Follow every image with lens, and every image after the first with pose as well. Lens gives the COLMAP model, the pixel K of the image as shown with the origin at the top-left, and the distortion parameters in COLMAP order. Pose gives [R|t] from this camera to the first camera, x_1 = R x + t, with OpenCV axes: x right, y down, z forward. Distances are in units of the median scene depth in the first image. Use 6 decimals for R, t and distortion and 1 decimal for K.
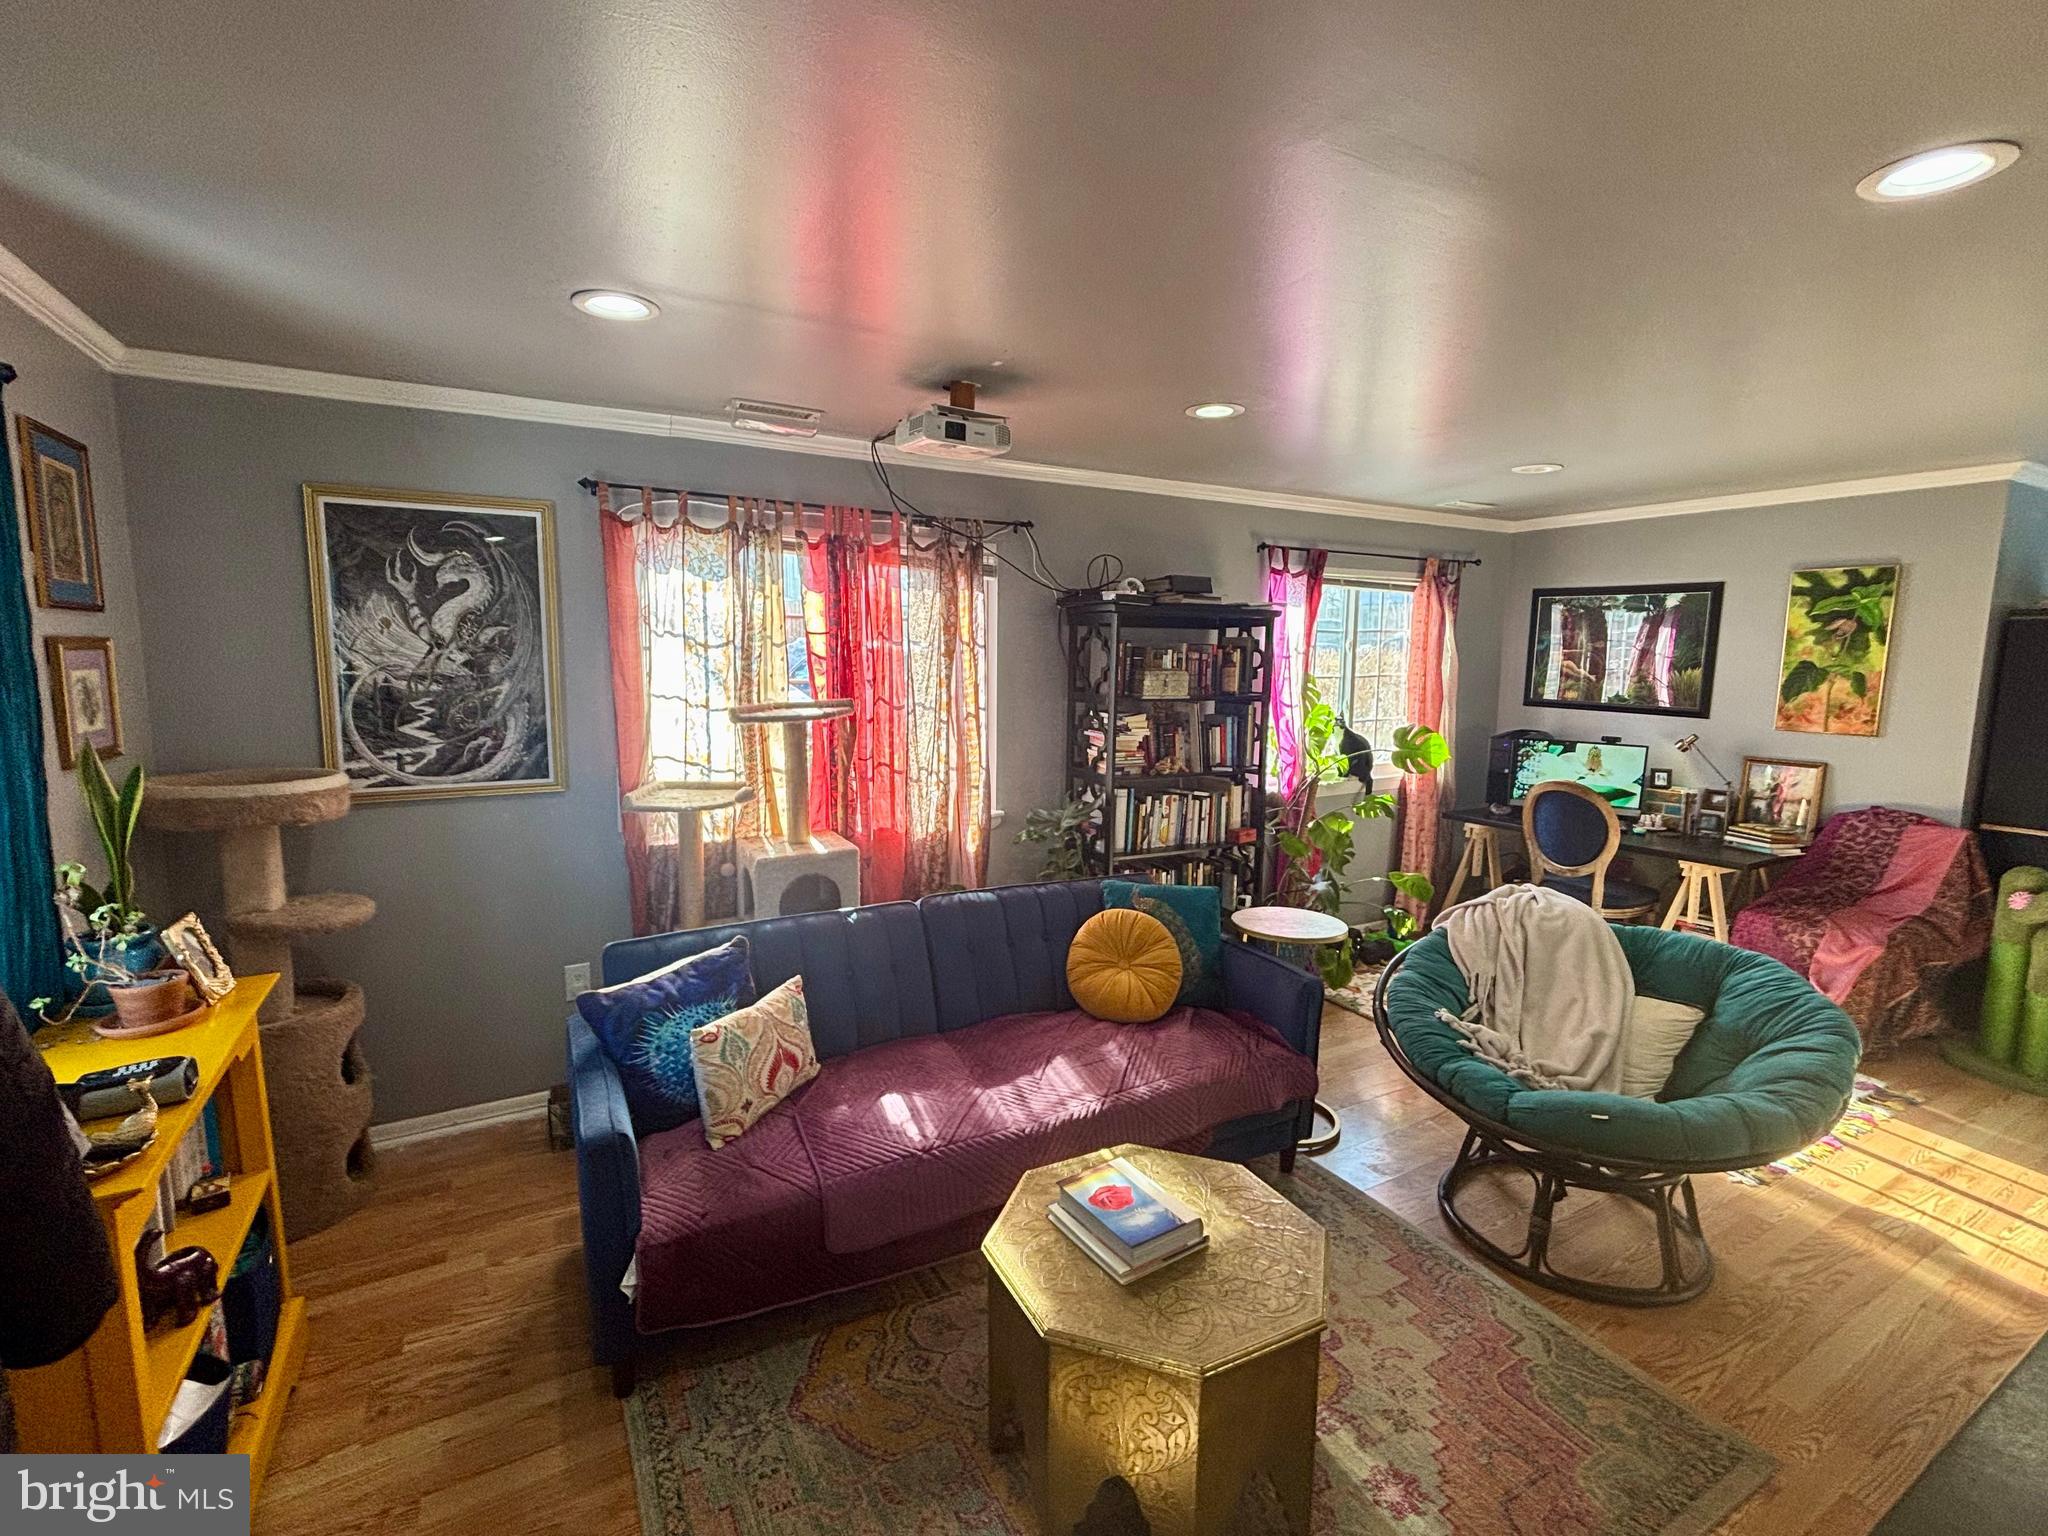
lens RADIAL K [[910.8, 0, 1024.0], [0, 910.8, 768.0], [0, 0, 1]] dist [-0.000113, -0.000642]
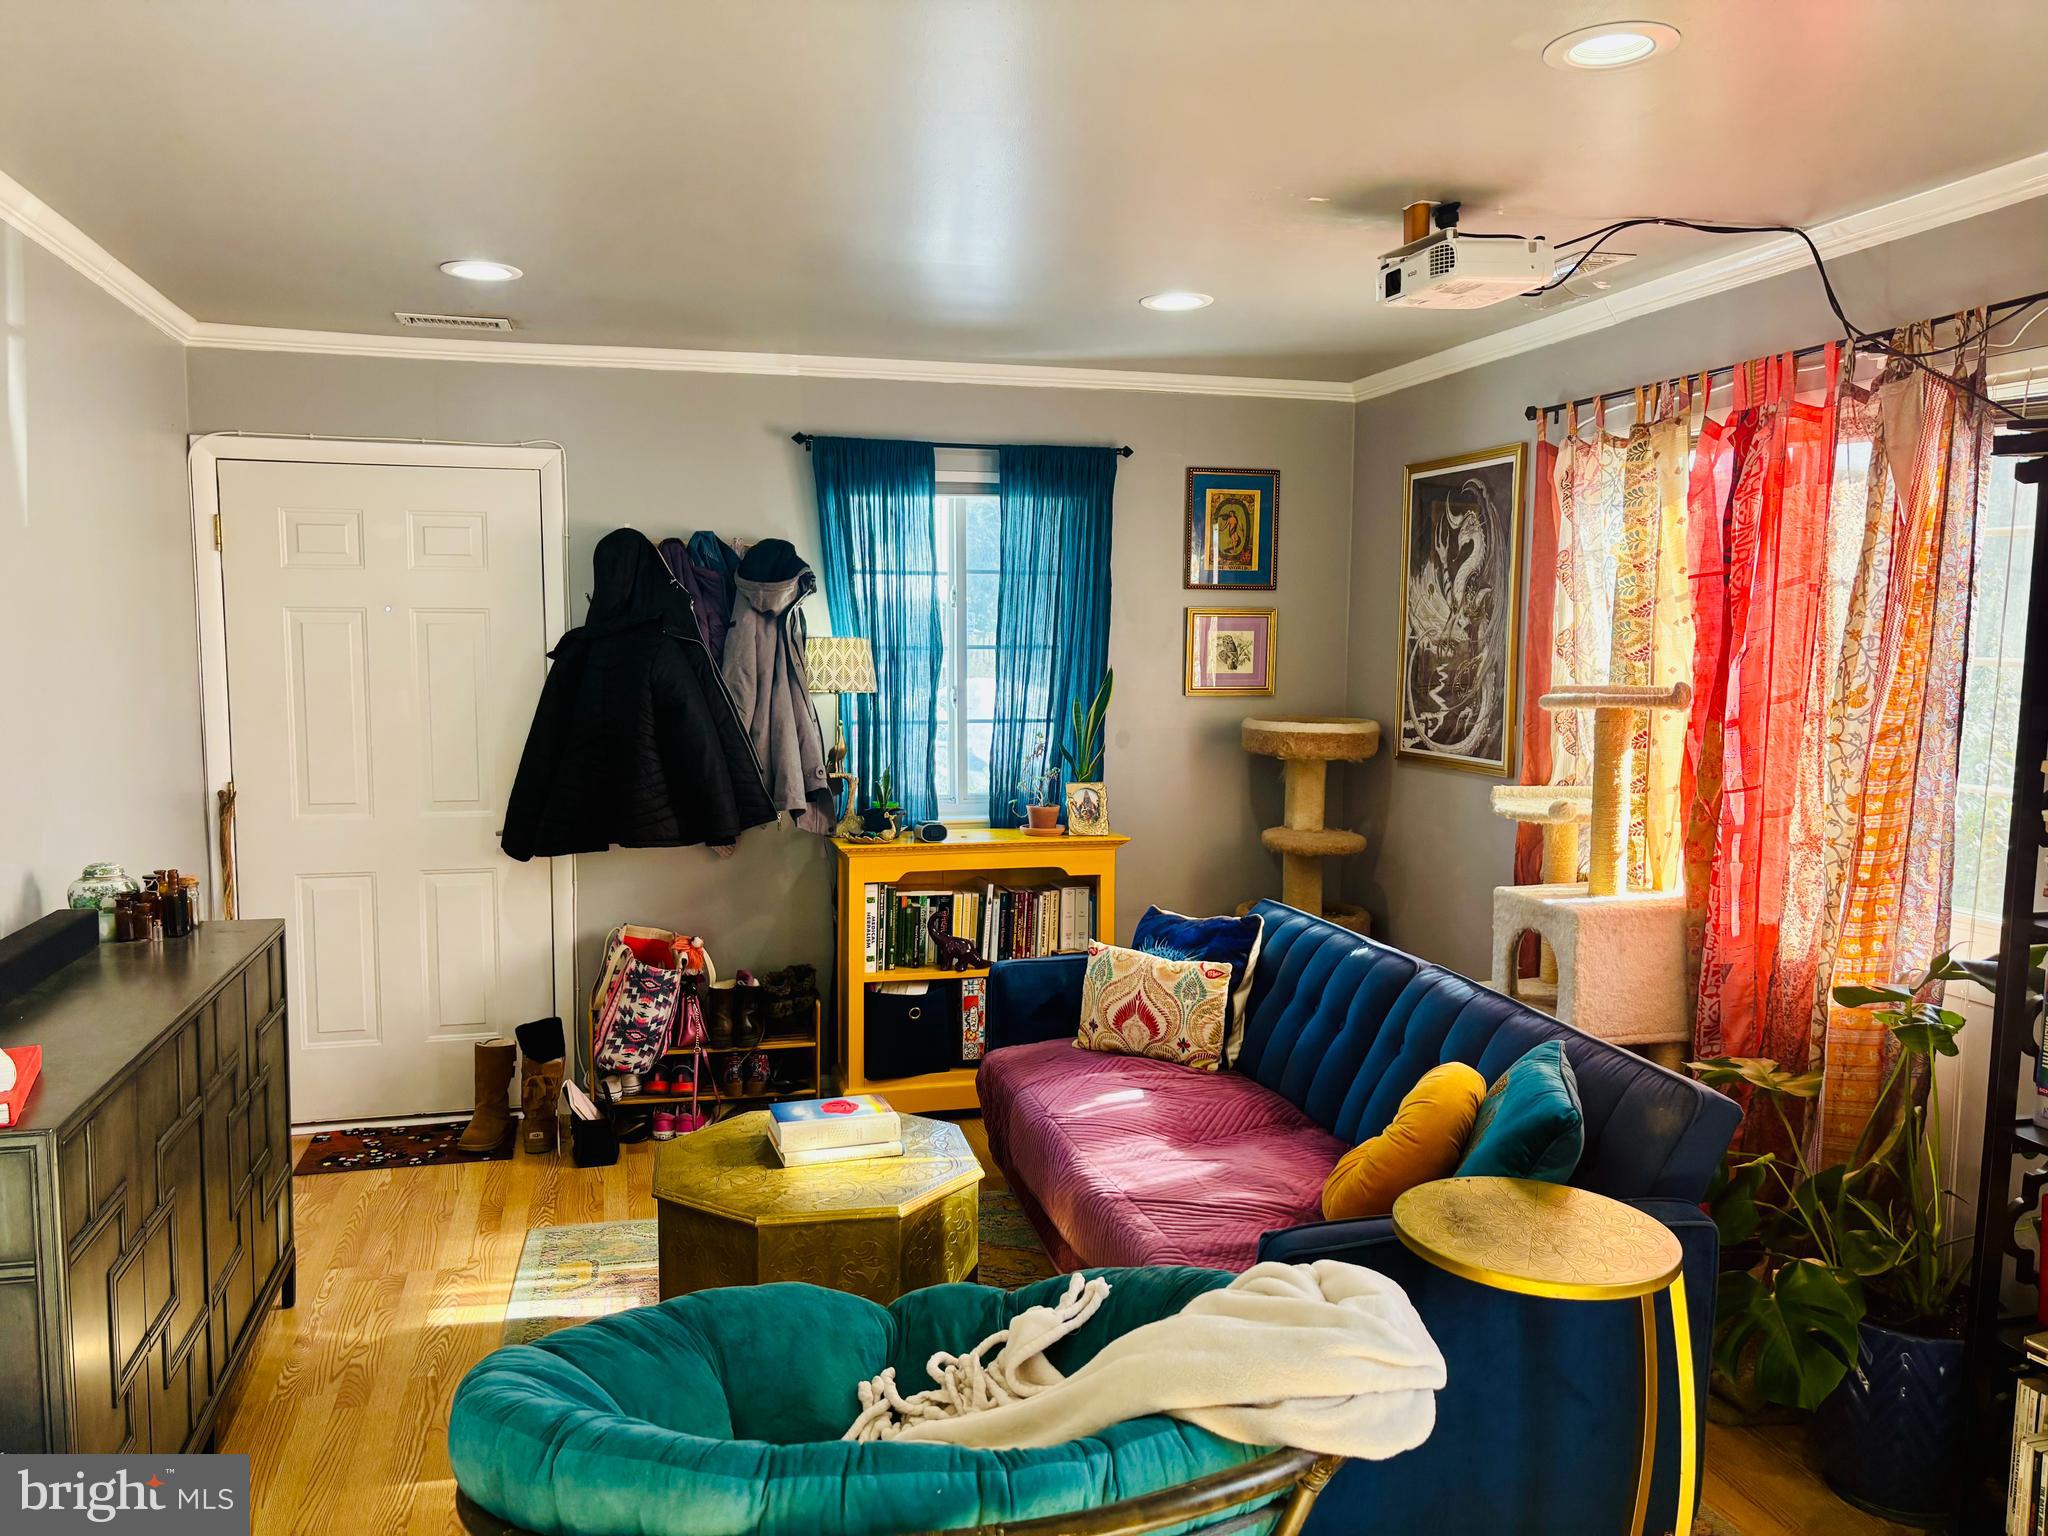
lens RADIAL K [[1526.1, 0, 1020.9], [0, 1526.1, 787.1], [0, 0, 1]] dist [0.012161, -0.002527]
pose [[-0.241672, 0.083907, -0.966723, 1.050657], [-0.142554, 0.982375, 0.120902, -0.079231], [0.959830, 0.167029, -0.225452, 0.946440]]
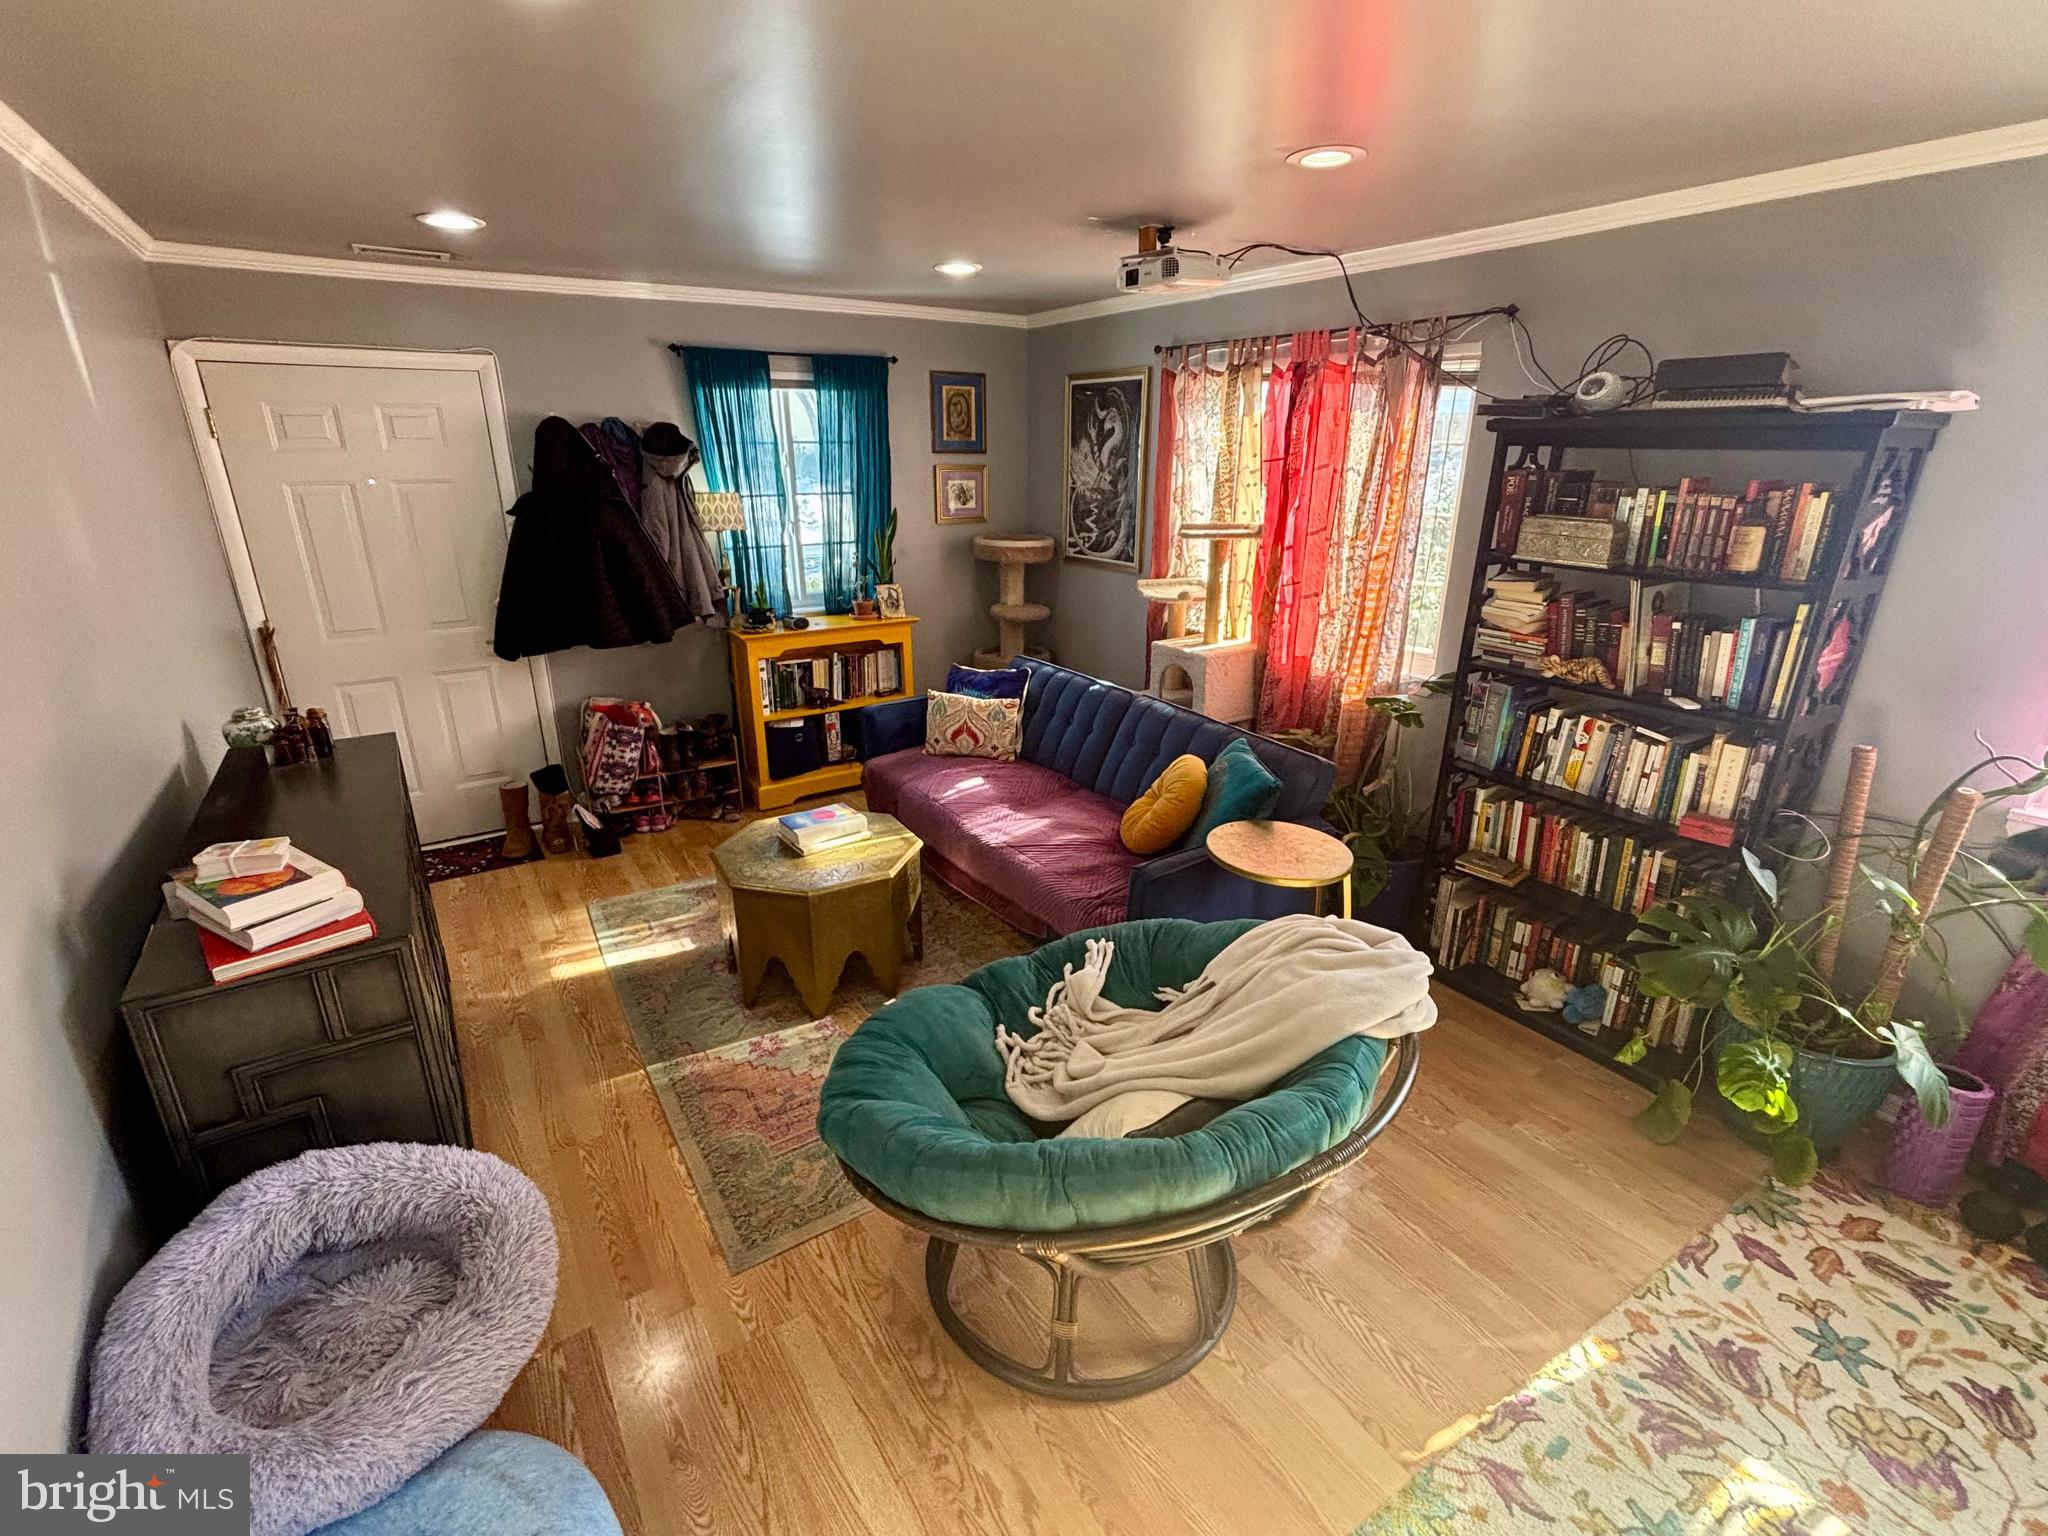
lens RADIAL K [[910.8, 0, 1024.0], [0, 910.8, 768.0], [0, 0, 1]] dist [-0.000113, -0.000642]
pose [[0.079515, 0.319488, -0.944248, 1.050399], [-0.137144, 0.941746, 0.307093, -0.112721], [0.987354, 0.105080, 0.118699, 0.717604]]
